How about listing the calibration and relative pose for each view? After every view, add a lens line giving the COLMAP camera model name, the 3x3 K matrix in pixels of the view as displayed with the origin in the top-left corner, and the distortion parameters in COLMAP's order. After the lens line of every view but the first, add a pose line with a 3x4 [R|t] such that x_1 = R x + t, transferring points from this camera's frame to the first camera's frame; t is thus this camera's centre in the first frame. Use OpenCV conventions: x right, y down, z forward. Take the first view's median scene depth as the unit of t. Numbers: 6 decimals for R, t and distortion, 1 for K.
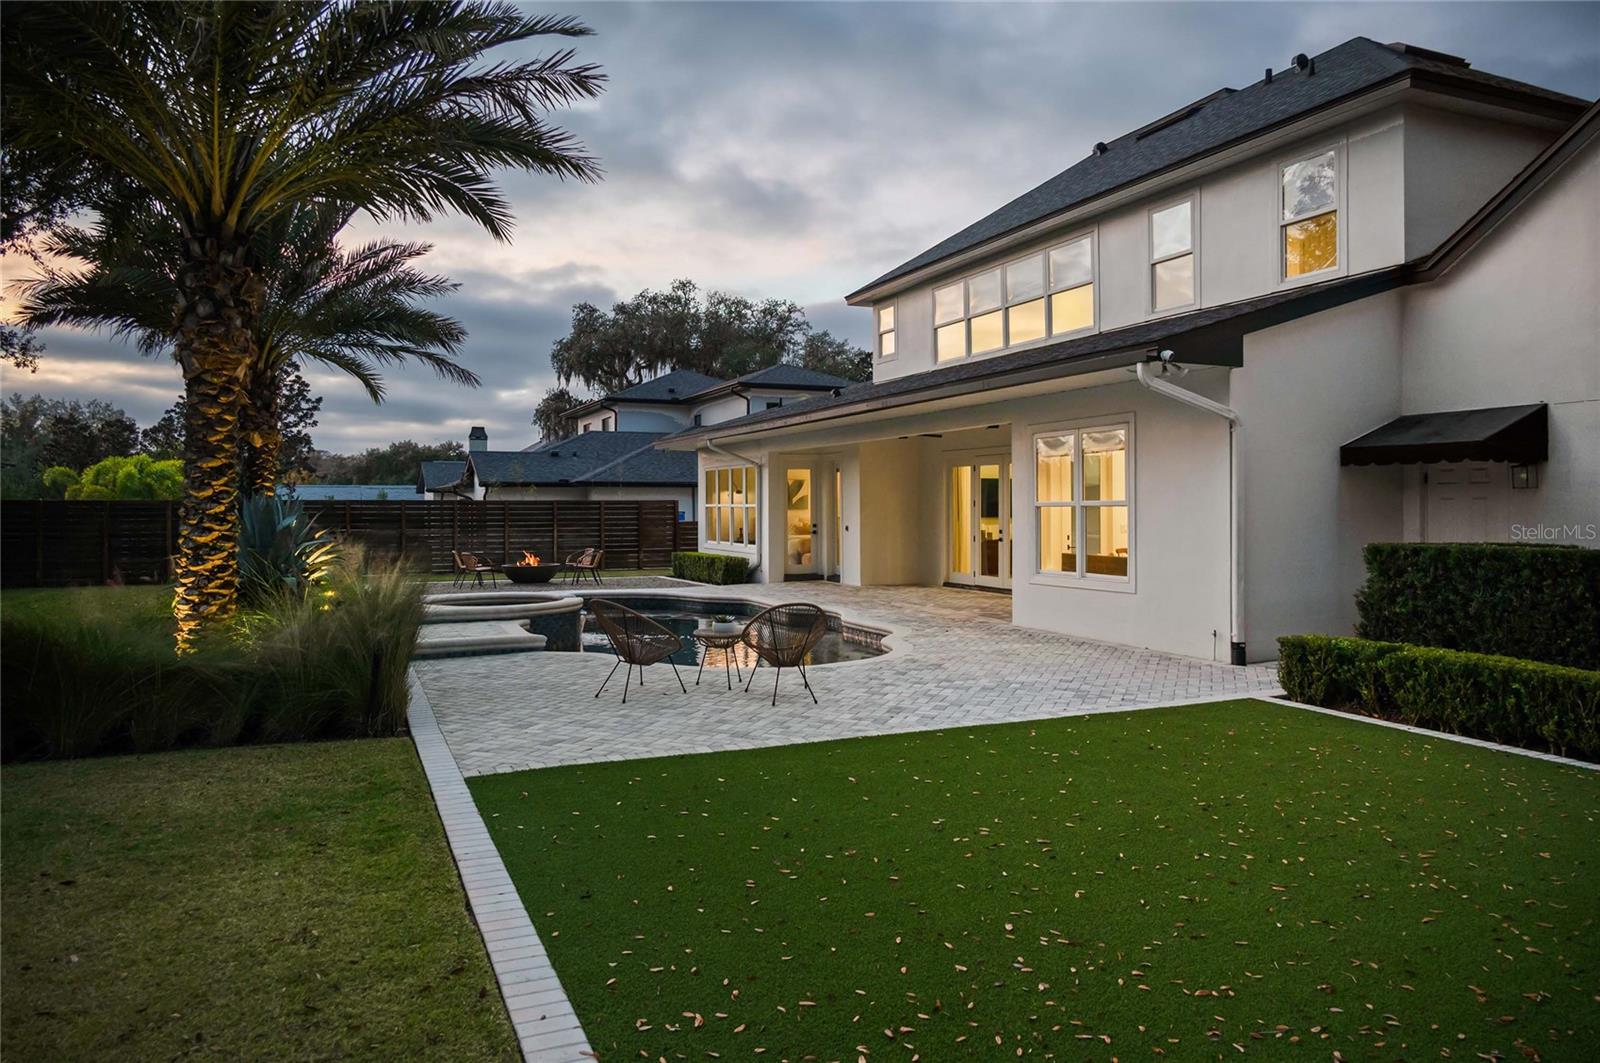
lens RADIAL K [[1063.5, 0, 804.6], [0, 1063.5, 516.0], [0, 0, 1]] dist [0.000679, 0.002679]
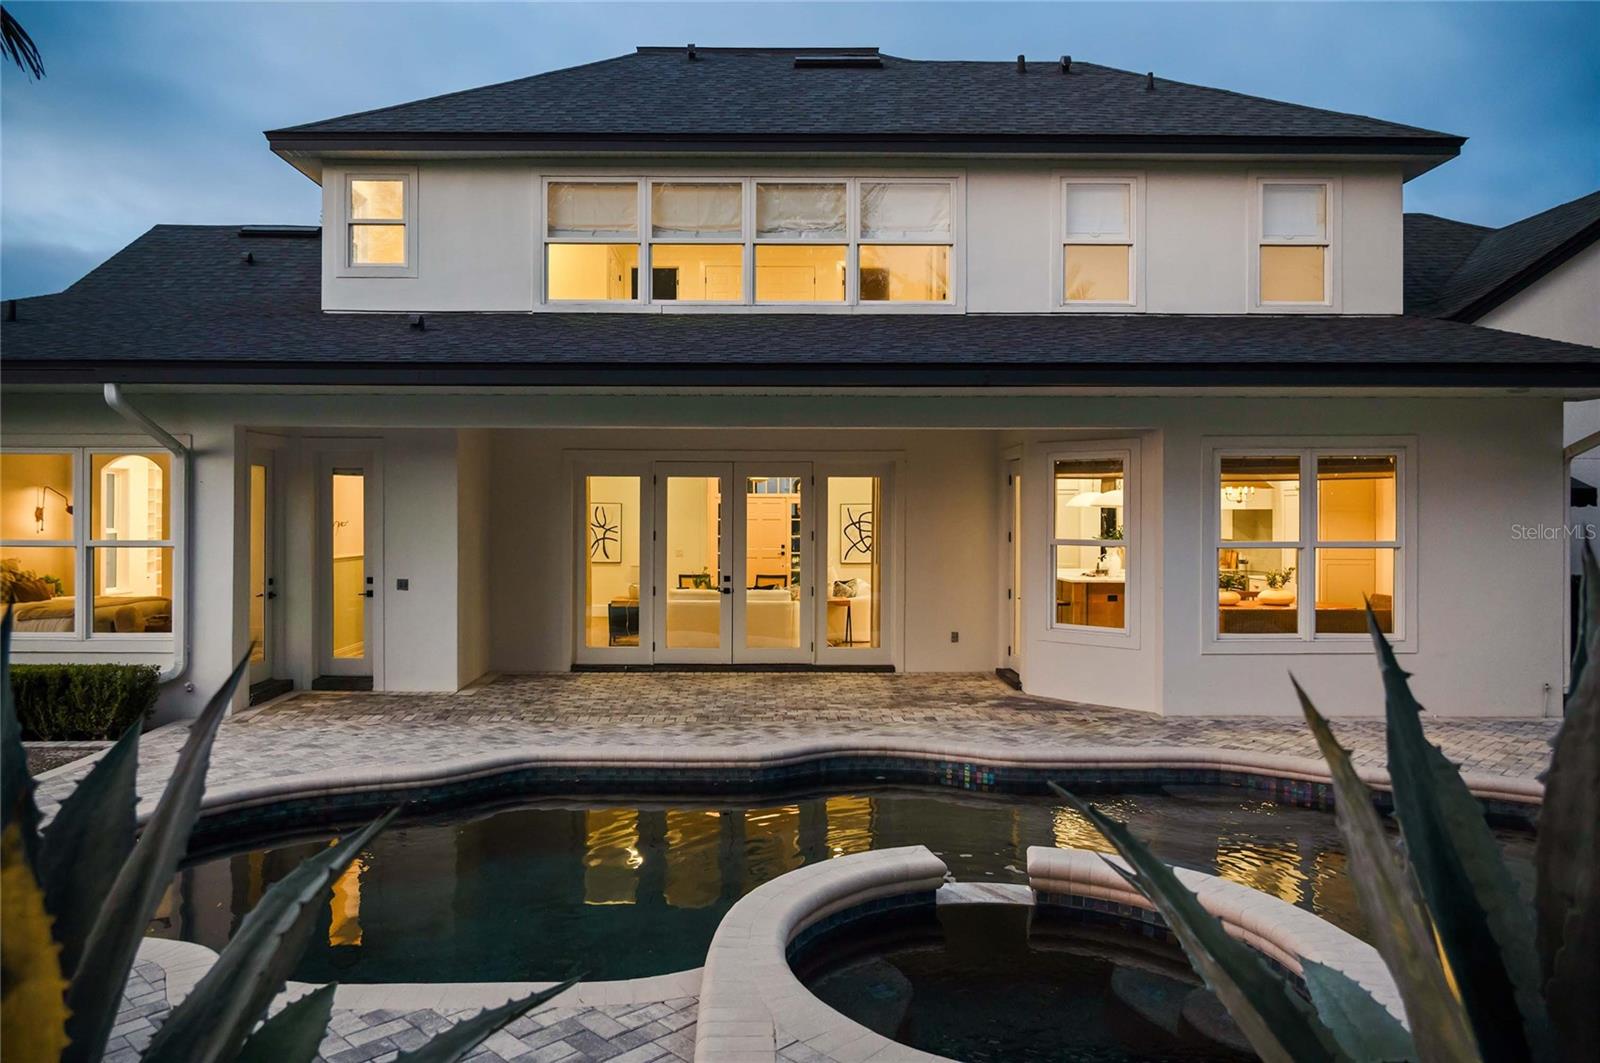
lens RADIAL K [[1063.5, 0, 804.6], [0, 1063.5, 516.0], [0, 0, 1]] dist [0.000679, 0.002679]
pose [[0.400460, 0.006083, 0.916294, -0.288688], [0.004293, 0.999955, -0.008514, -0.013266], [-0.916304, 0.007343, 0.400416, 0.491916]]
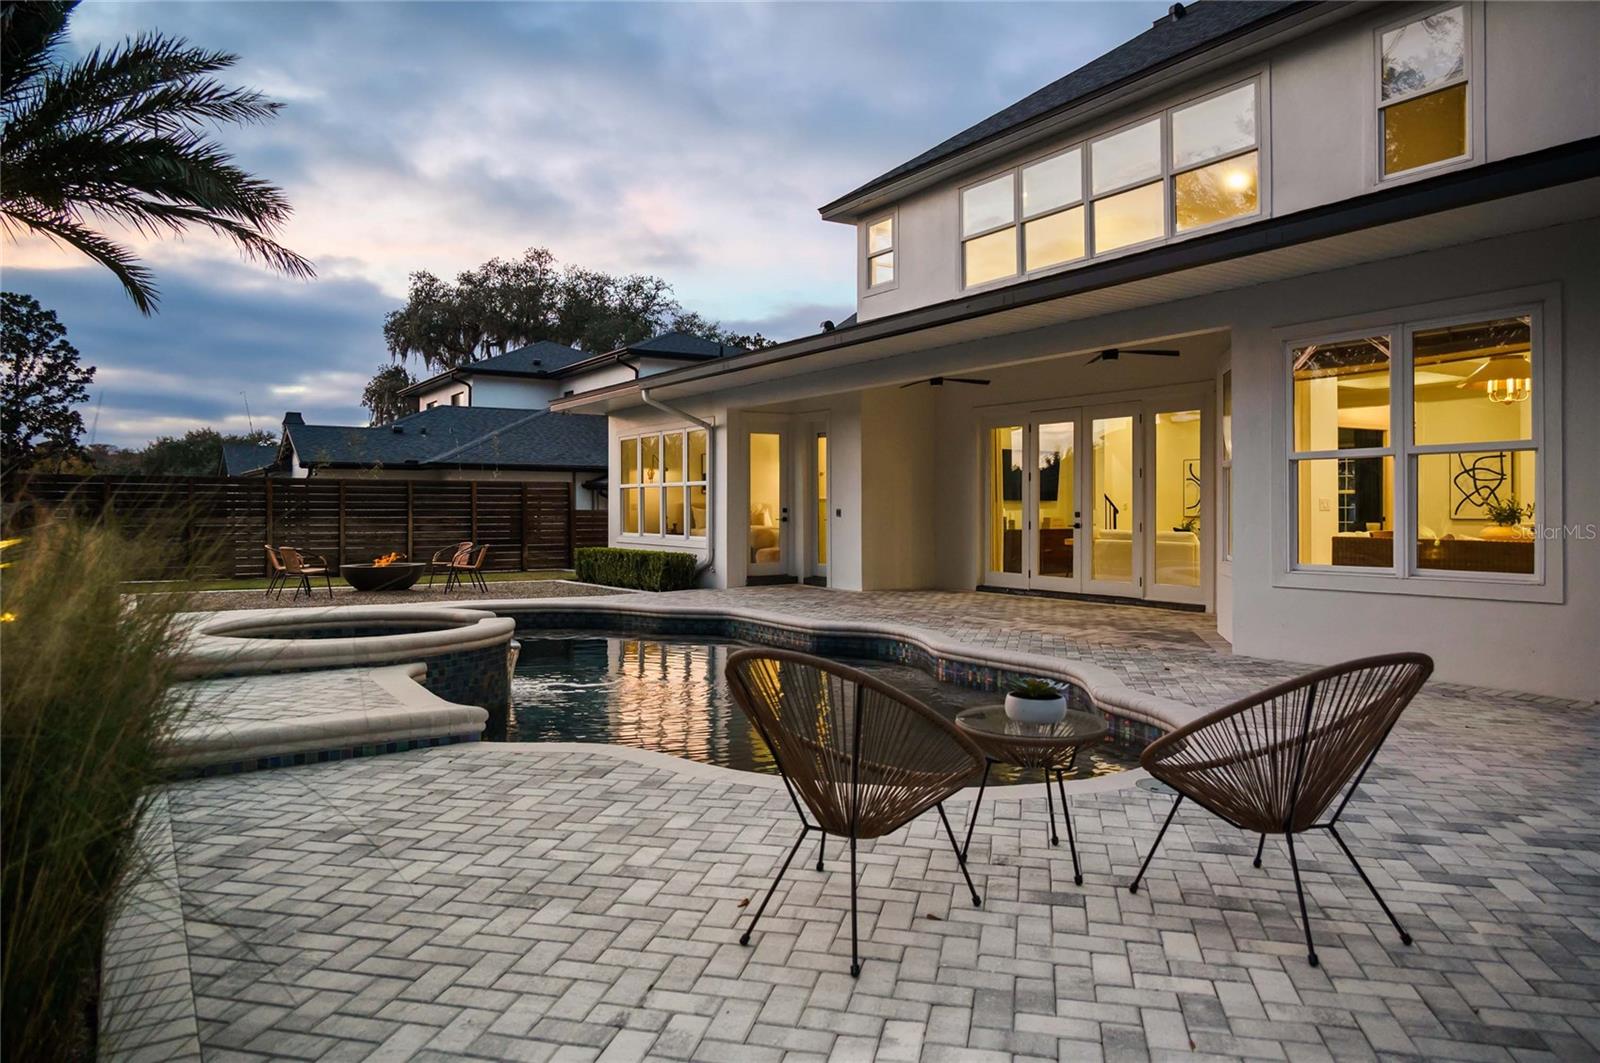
lens RADIAL K [[1063.5, 0, 804.6], [0, 1063.5, 516.0], [0, 0, 1]] dist [0.000679, 0.002679]
pose [[0.988427, 0.002921, 0.151670, -0.076474], [-0.002520, 0.999993, -0.002835, 0.012863], [-0.151678, 0.002420, 0.988427, 0.225521]]
